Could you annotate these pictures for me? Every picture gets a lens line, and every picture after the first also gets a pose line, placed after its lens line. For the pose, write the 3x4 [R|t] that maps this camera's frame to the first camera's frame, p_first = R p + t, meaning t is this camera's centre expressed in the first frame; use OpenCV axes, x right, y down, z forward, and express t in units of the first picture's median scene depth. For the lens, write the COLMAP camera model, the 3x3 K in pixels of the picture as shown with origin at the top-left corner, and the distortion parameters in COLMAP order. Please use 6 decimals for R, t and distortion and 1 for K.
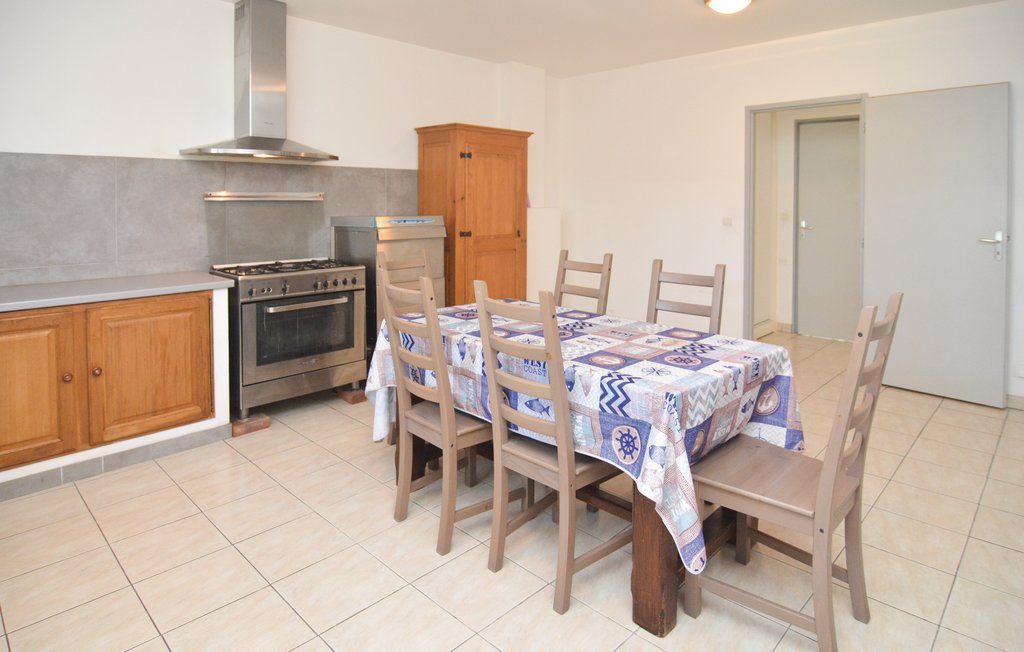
lens RADIAL K [[575.1, 0, 512.0], [0, 575.1, 326.0], [0, 0, 1]] dist [-0.004185, -0.001855]
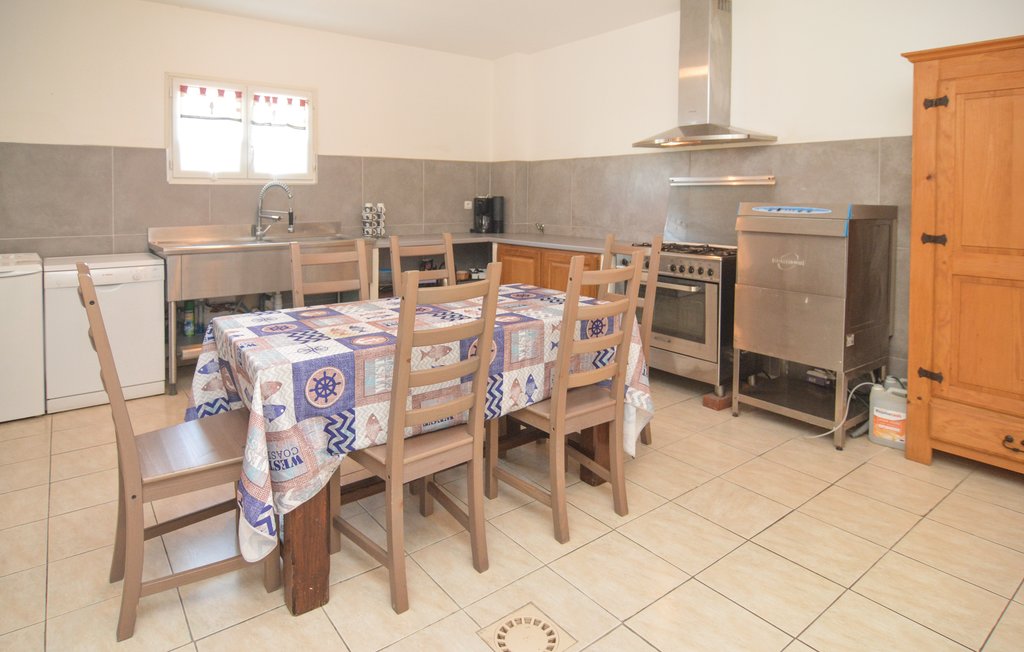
lens RADIAL K [[575.1, 0, 512.0], [0, 575.1, 326.0], [0, 0, 1]] dist [-0.004185, -0.001855]
pose [[-0.135825, 0.223062, -0.965295, 0.674782], [-0.210073, 0.945685, 0.248090, -0.158971], [0.968205, 0.236480, -0.081588, 0.793907]]
